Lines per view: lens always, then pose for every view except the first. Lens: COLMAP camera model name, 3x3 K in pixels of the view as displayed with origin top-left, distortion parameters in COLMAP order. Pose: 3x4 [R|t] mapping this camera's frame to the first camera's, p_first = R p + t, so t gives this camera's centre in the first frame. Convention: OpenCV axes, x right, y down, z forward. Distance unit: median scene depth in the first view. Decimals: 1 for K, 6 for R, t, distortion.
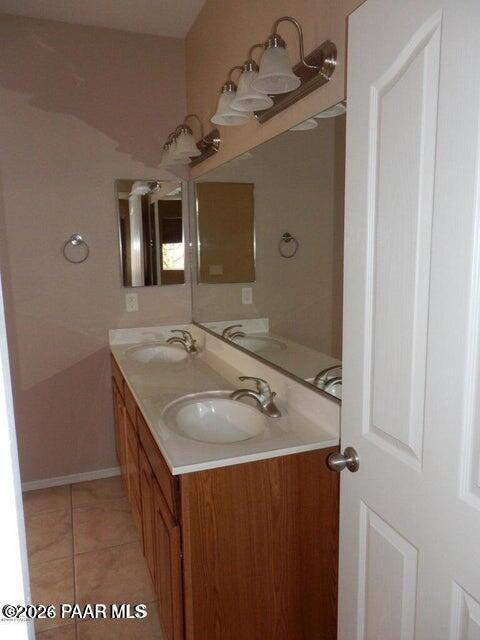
lens RADIAL K [[480.5, 0, 240.1], [0, 480.5, 321.8], [0, 0, 1]] dist [-0.002433, -0.002140]
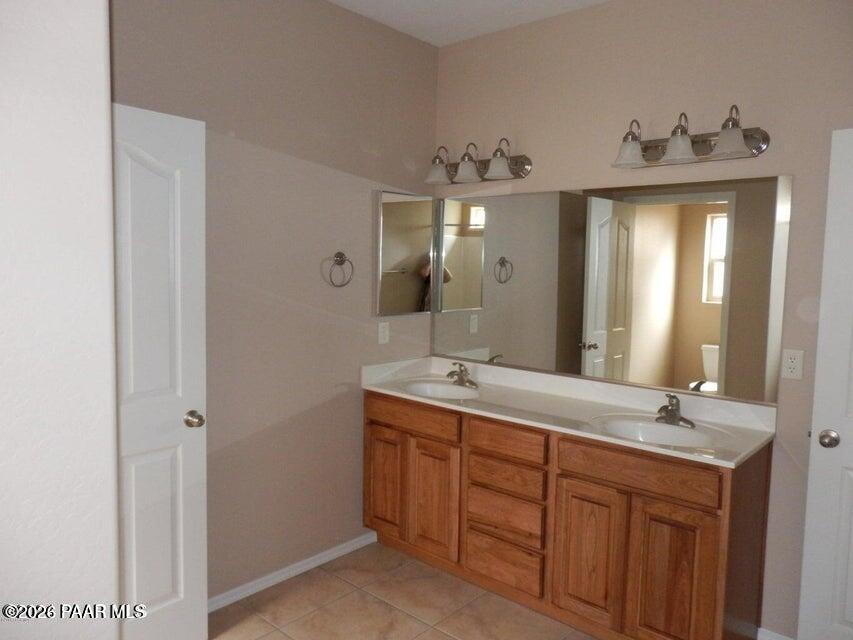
lens RADIAL K [[640.4, 0, 423.2], [0, 640.4, 318.1], [0, 0, 1]] dist [-0.002433, -0.002140]
pose [[0.879684, -0.004279, 0.475540, -0.730778], [0.041353, 0.996860, -0.067527, 0.013056], [-0.473758, 0.079067, 0.877099, -0.026884]]
